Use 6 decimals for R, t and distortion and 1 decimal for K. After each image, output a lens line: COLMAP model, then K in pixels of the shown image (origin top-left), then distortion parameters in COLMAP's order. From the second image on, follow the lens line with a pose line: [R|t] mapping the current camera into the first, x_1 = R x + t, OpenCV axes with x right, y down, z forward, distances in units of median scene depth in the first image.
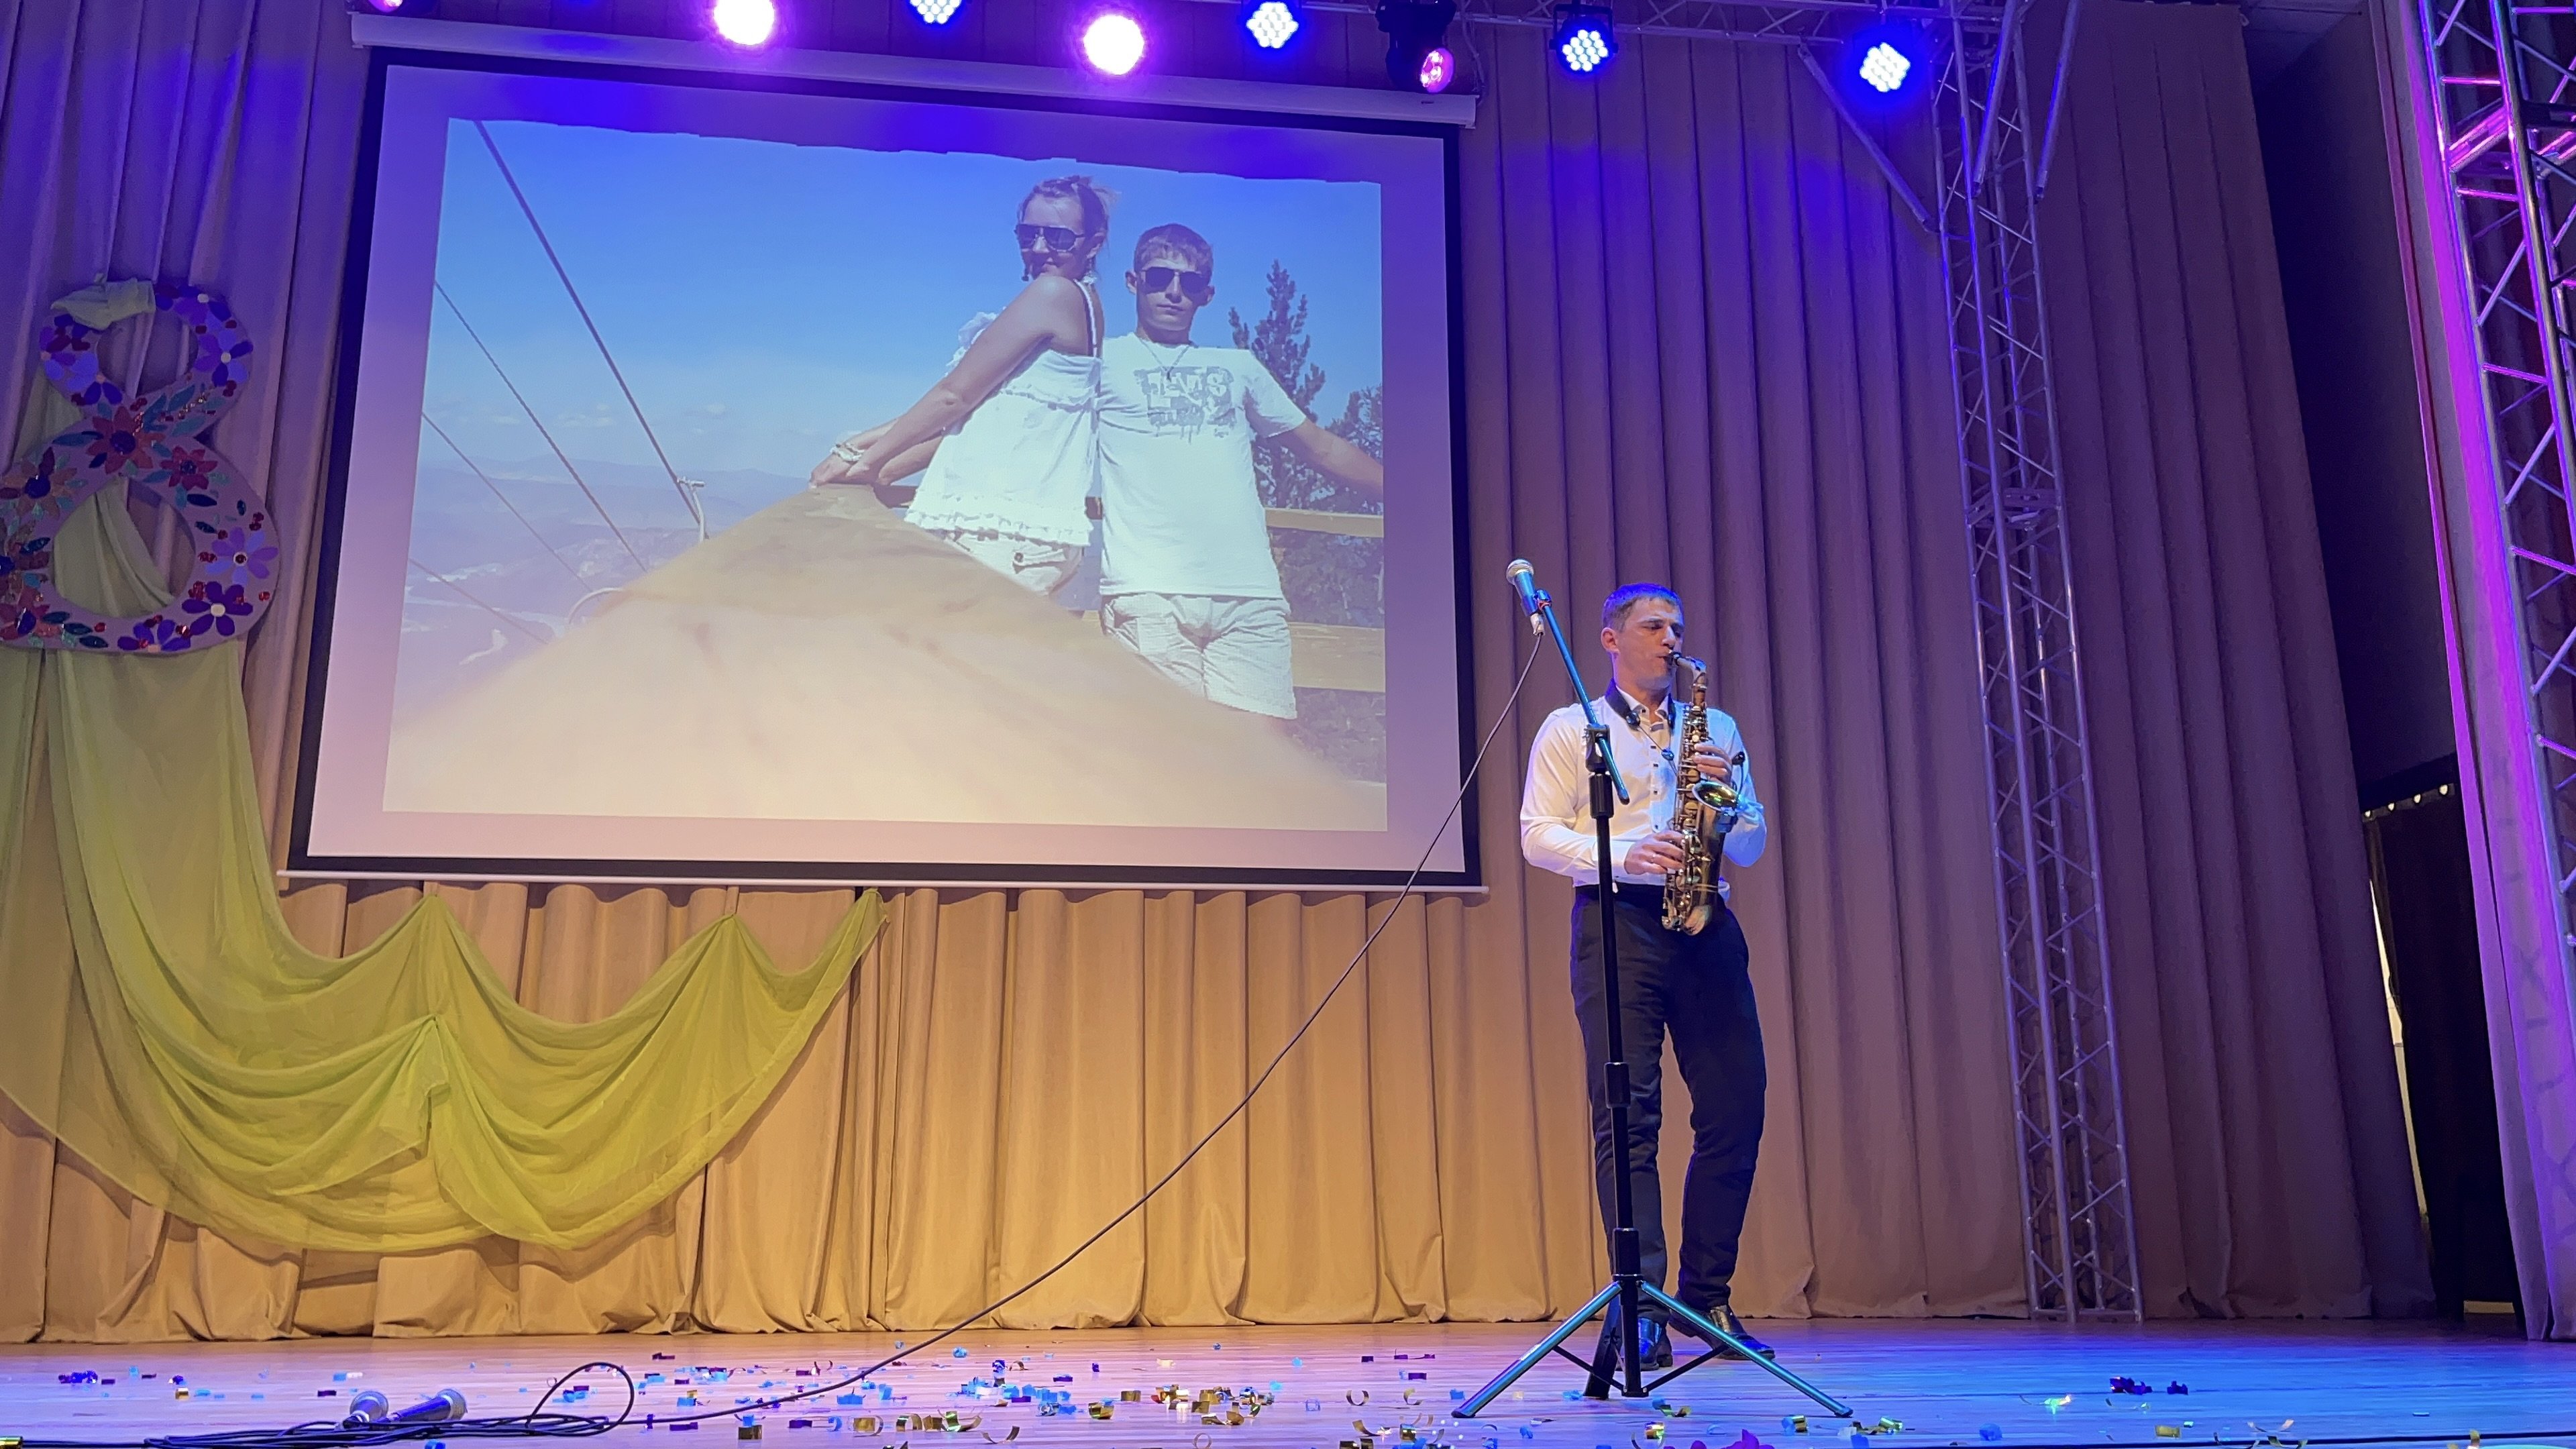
lens RADIAL K [[2237.7, 0, 1294.9], [0, 2237.7, 688.4], [0, 0, 1]] dist [0.034945, -0.019424]
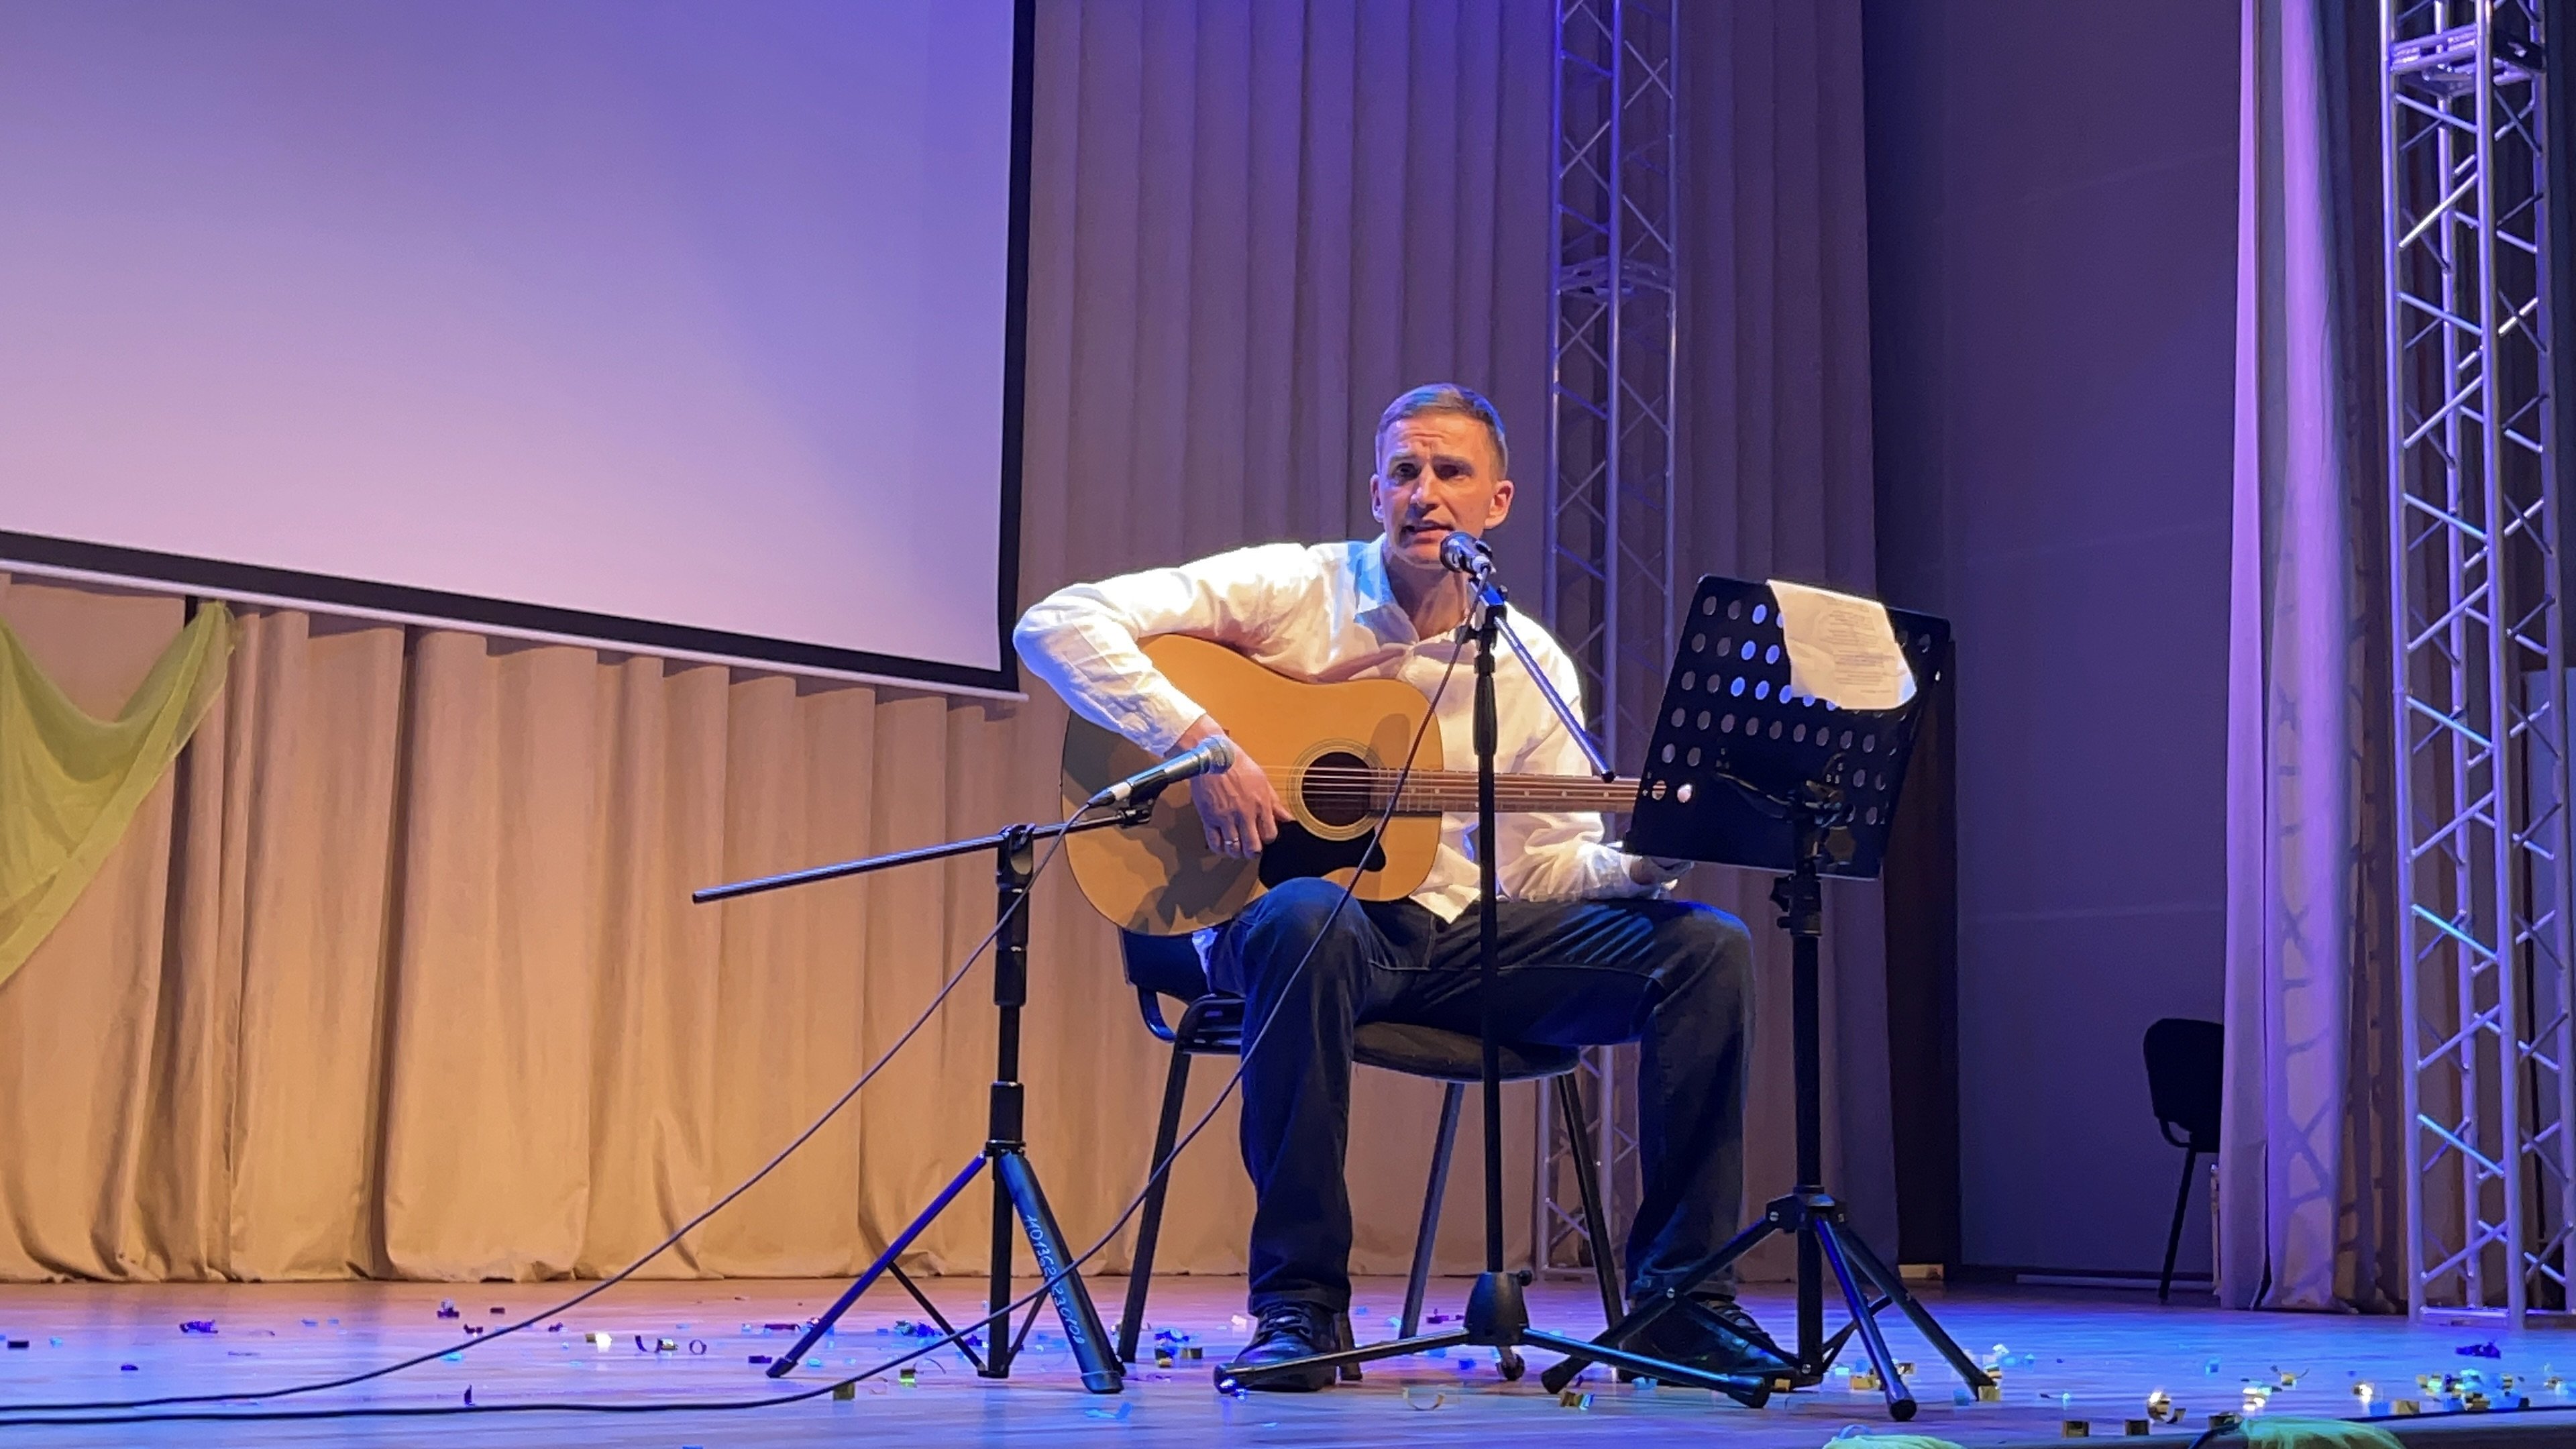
lens RADIAL K [[3595.3, 0, 1288.0], [0, 3595.3, 724.5], [0, 0, 1]] dist [0.016840, 0.003216]
pose [[0.823971, 0.096791, 0.558304, -0.560793], [-0.164298, 0.983785, 0.071924, 0.000784], [-0.542289, -0.150992, 0.826513, -0.009026]]
